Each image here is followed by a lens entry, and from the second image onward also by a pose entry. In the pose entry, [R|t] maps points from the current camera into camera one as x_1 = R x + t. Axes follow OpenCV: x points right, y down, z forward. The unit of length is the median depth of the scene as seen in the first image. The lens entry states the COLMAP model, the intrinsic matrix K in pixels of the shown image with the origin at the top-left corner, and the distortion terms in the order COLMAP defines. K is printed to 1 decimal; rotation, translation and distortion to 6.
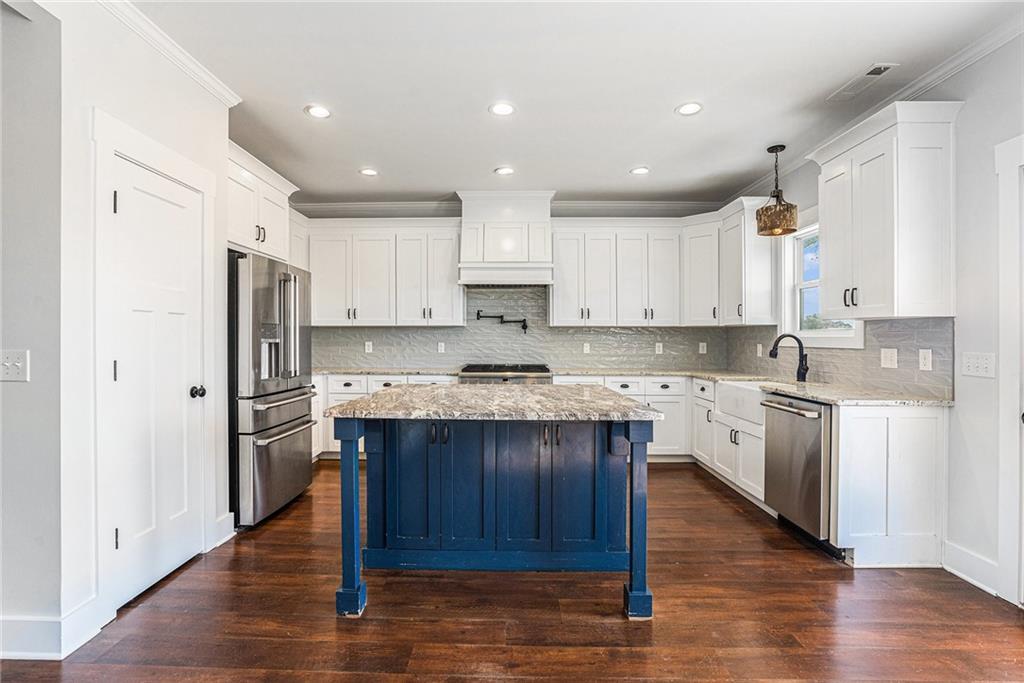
lens RADIAL K [[472.2, 0, 505.5], [0, 472.2, 336.2], [0, 0, 1]] dist [-0.021401, -0.000906]
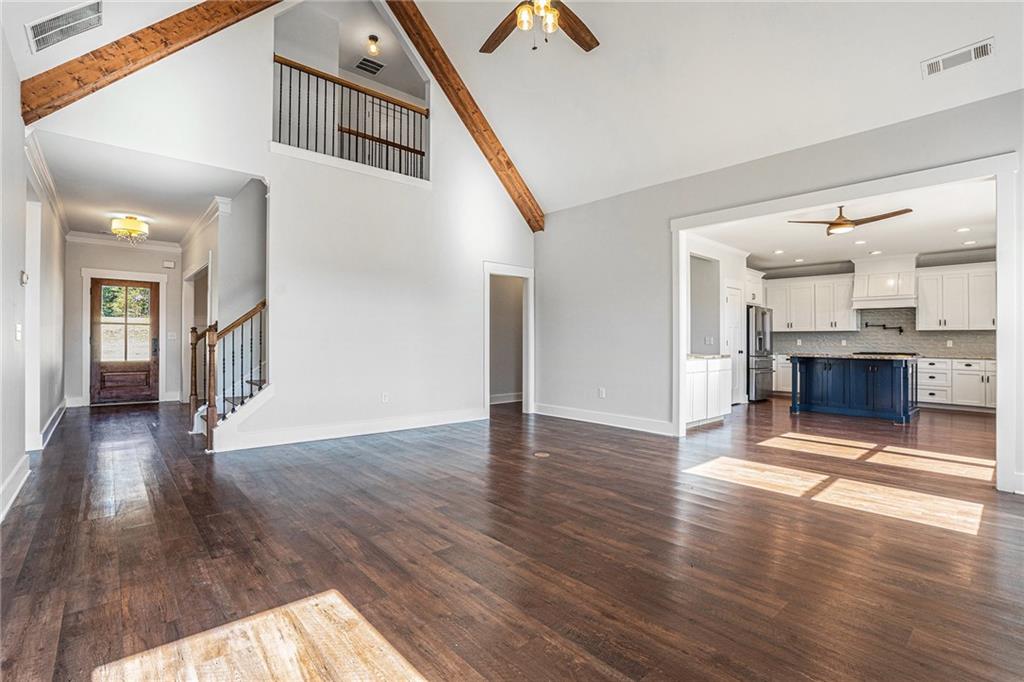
lens RADIAL K [[472.2, 0, 510.0], [0, 472.2, 341.6], [0, 0, 1]] dist [-0.021401, -0.000906]
pose [[0.672691, 0.003415, -0.739916, 0.455567], [-0.010551, 0.999932, -0.004977, 0.056615], [0.739848, 0.011155, 0.672681, -1.610486]]
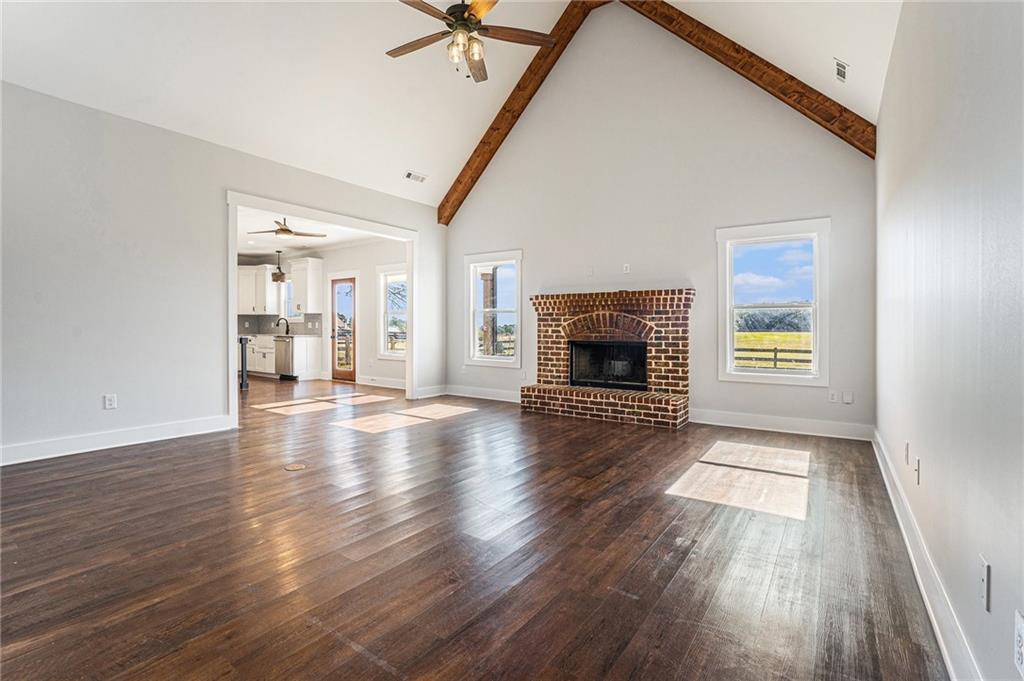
lens RADIAL K [[472.2, 0, 500.5], [0, 472.2, 326.9], [0, 0, 1]] dist [-0.021401, -0.000906]
pose [[0.574325, 0.002152, 0.818624, -0.922033], [-0.001196, 0.999998, -0.001789, 0.050246], [-0.818626, 0.000049, 0.574327, -1.633795]]
